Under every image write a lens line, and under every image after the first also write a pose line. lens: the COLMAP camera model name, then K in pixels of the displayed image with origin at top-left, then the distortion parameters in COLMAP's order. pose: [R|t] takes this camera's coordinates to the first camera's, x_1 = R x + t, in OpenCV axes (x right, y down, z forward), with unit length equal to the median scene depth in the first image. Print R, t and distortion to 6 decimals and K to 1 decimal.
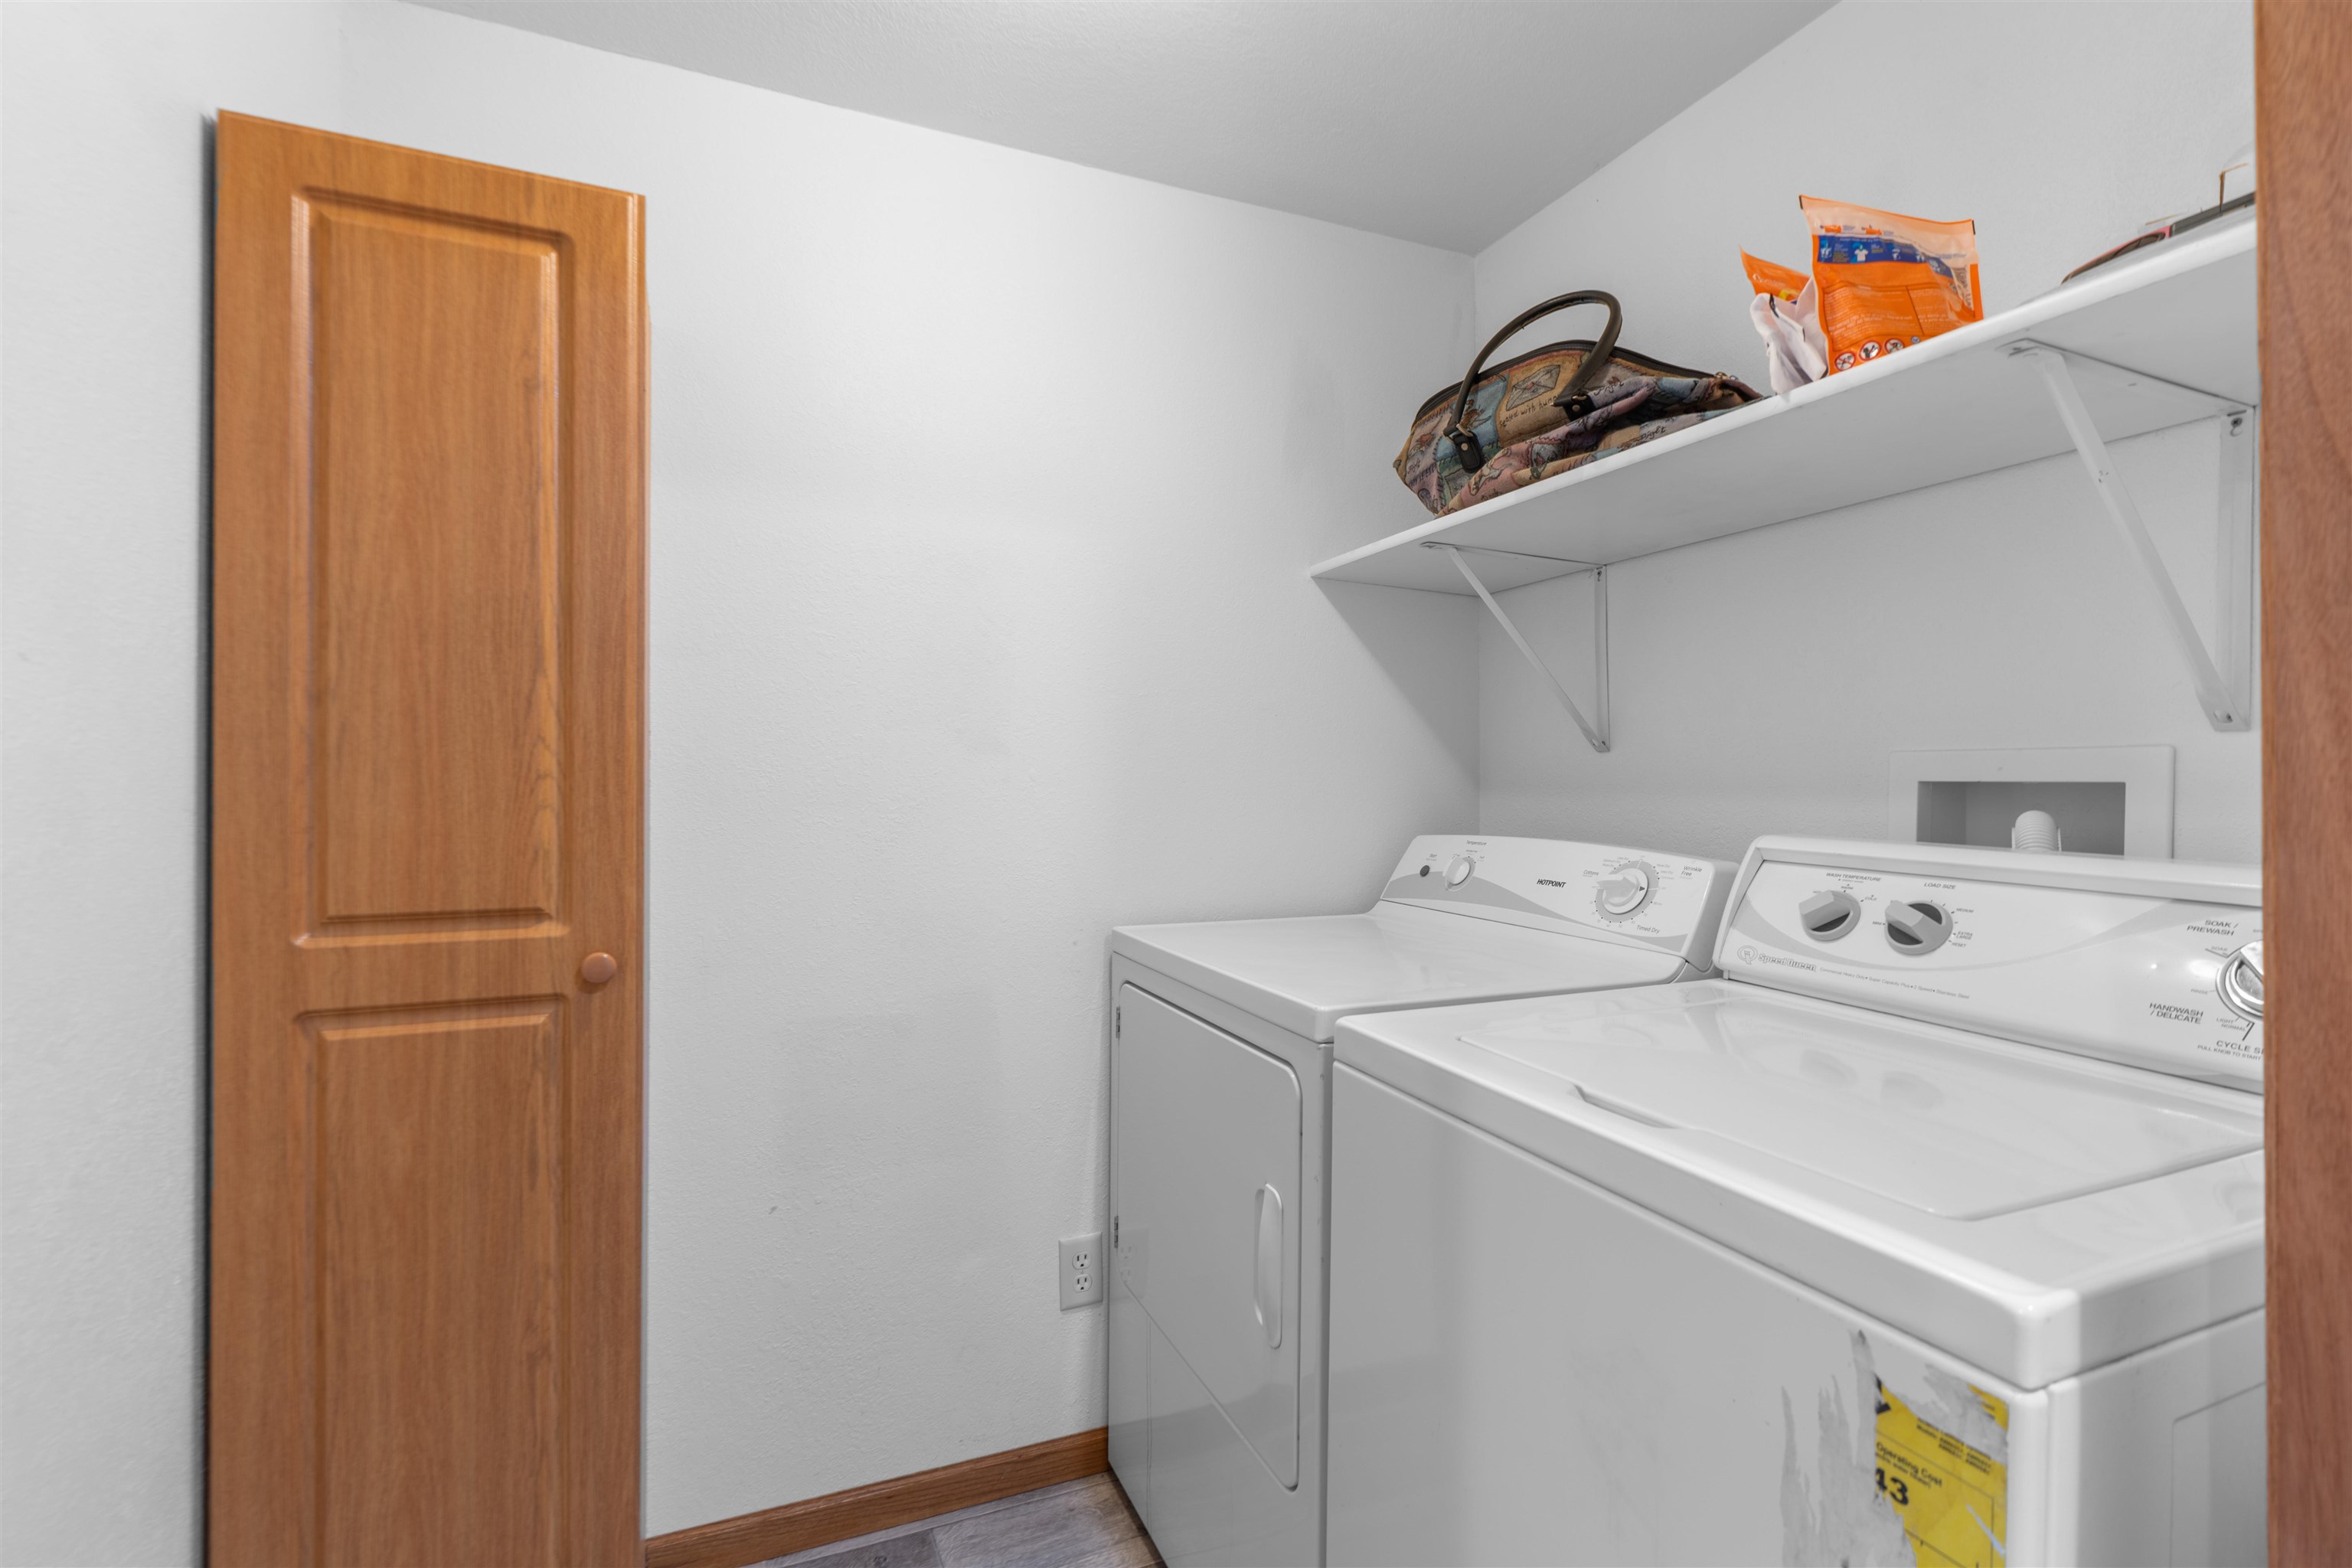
lens RADIAL K [[1064.5, 0, 1157.6], [0, 1064.5, 774.5], [0, 0, 1]] dist [-0.000582, -0.000502]
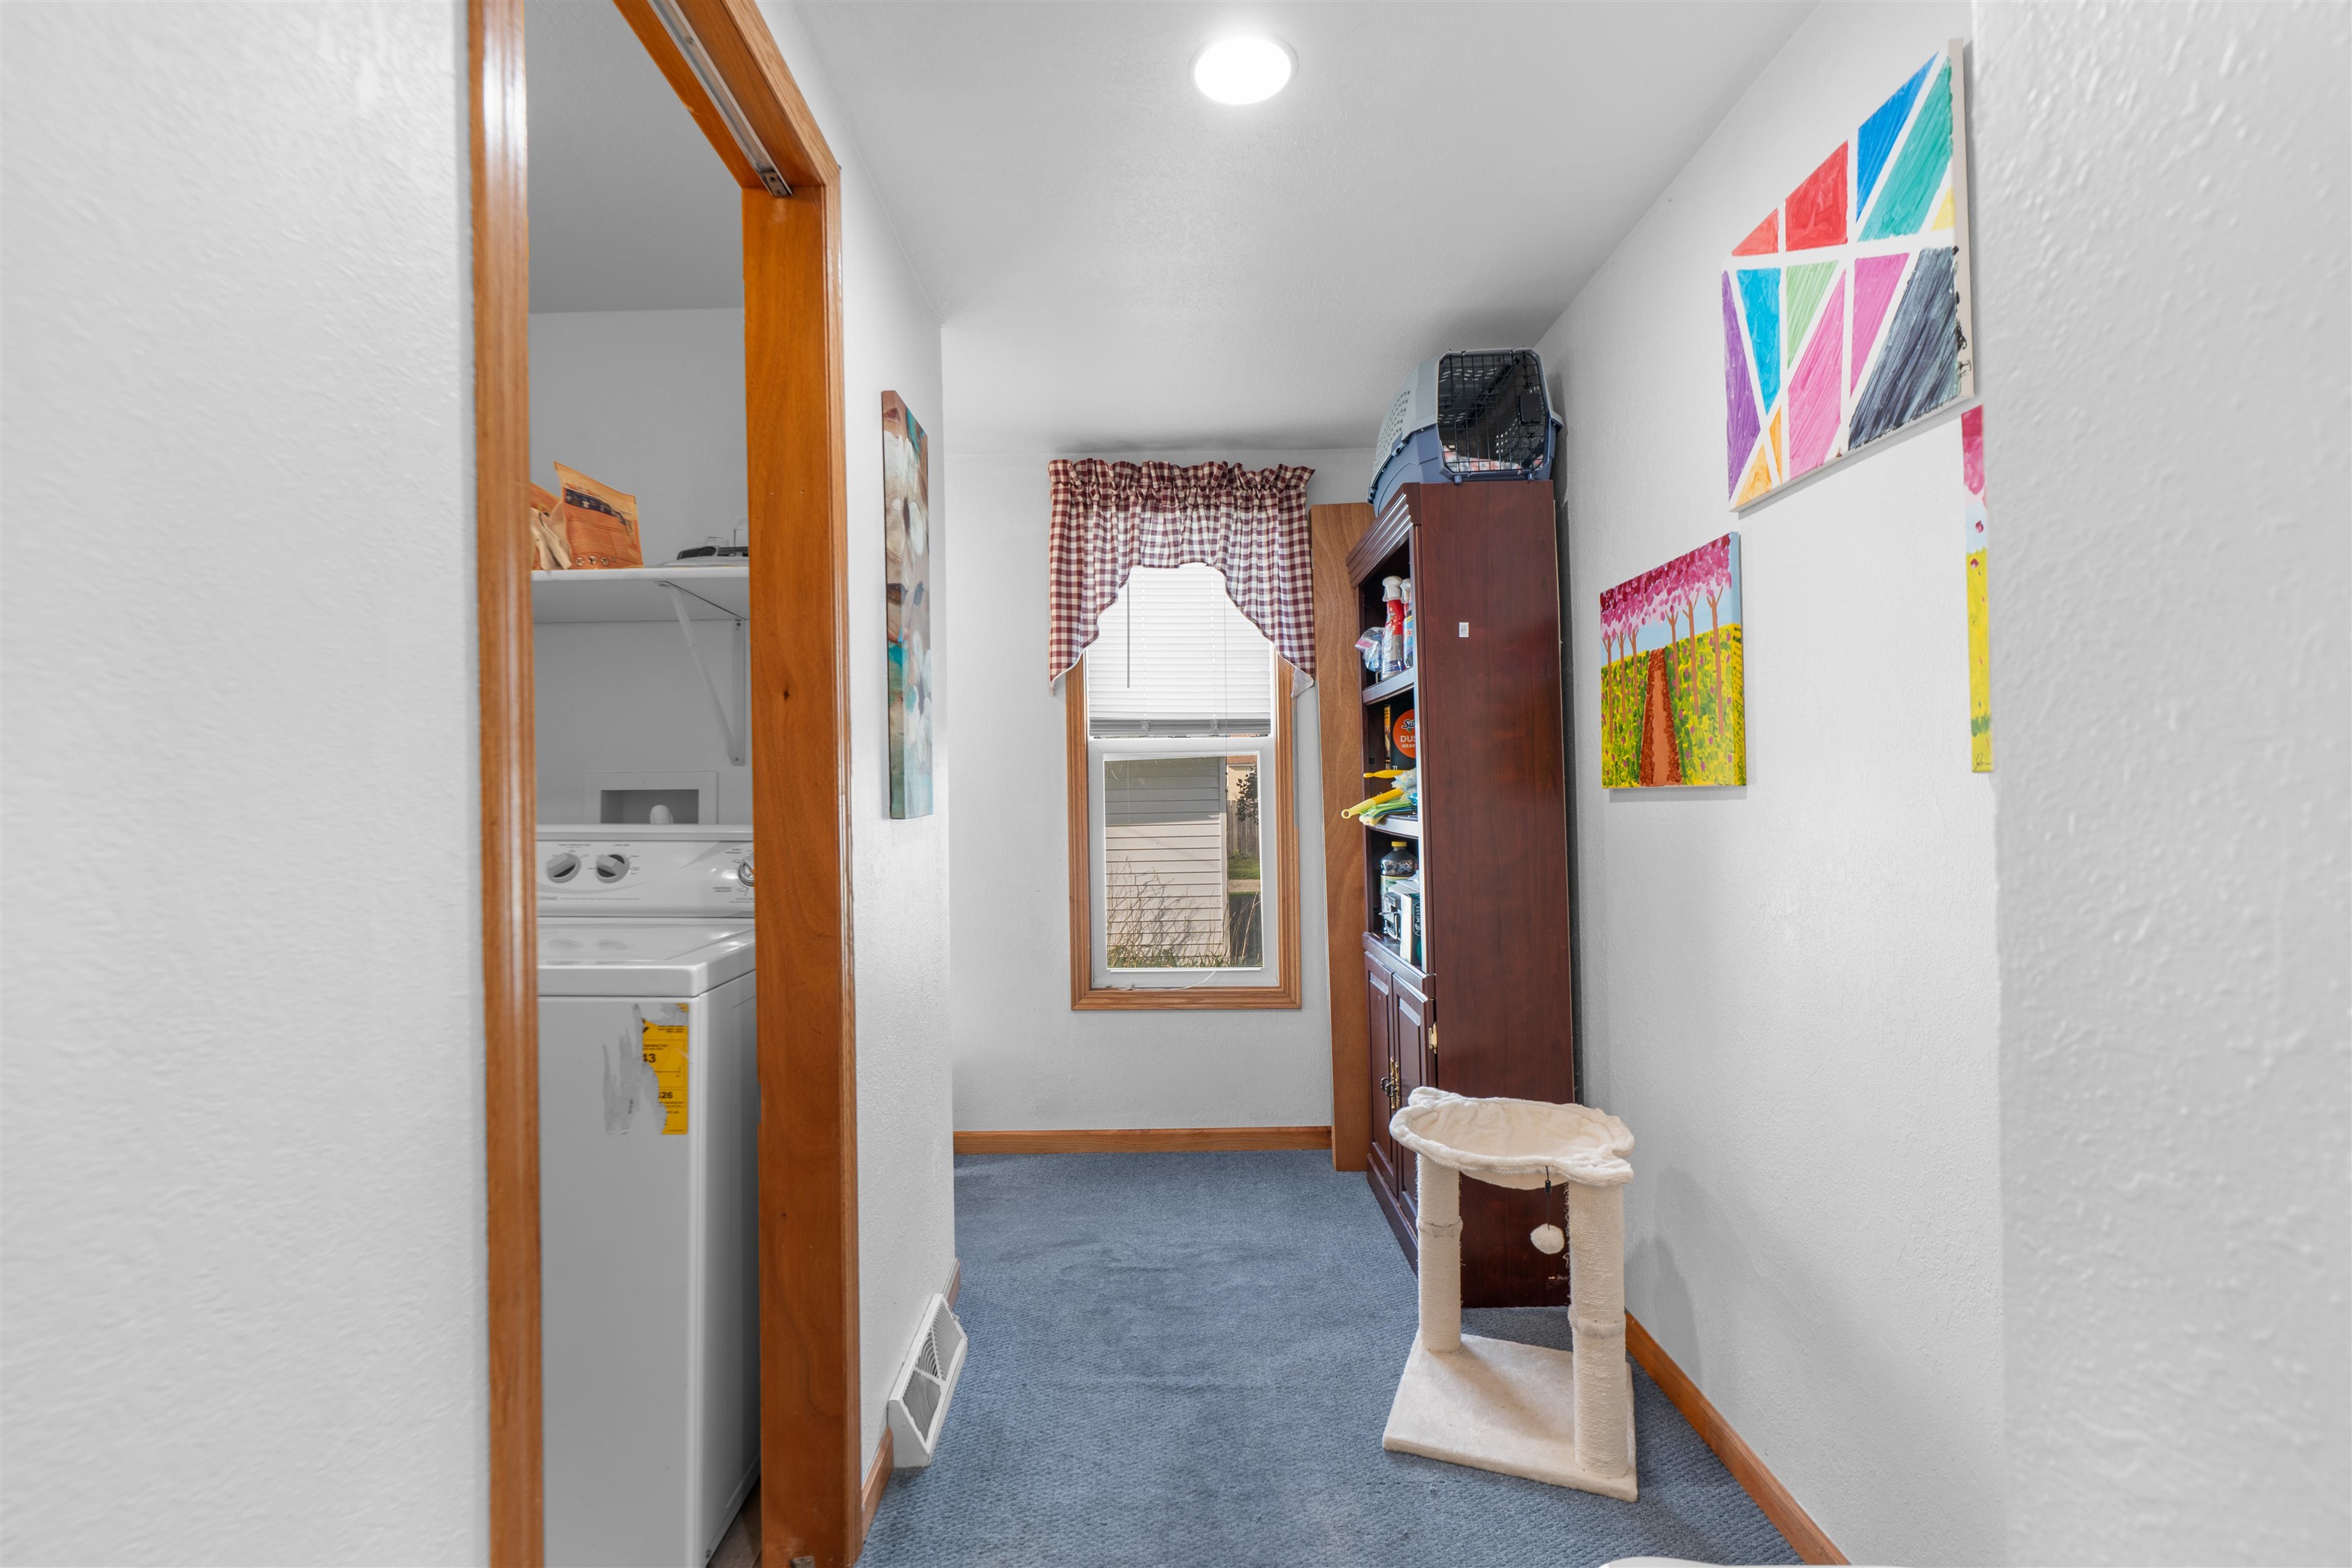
lens RADIAL K [[1064.5, 0, 1158.0], [0, 1064.5, 776.7], [0, 0, 1]] dist [-0.000582, -0.000502]
pose [[0.386638, -0.002743, 0.922228, -0.661284], [0.012452, 0.999920, -0.002246, 0.001859], [-0.922148, 0.012352, 0.386641, -0.626476]]
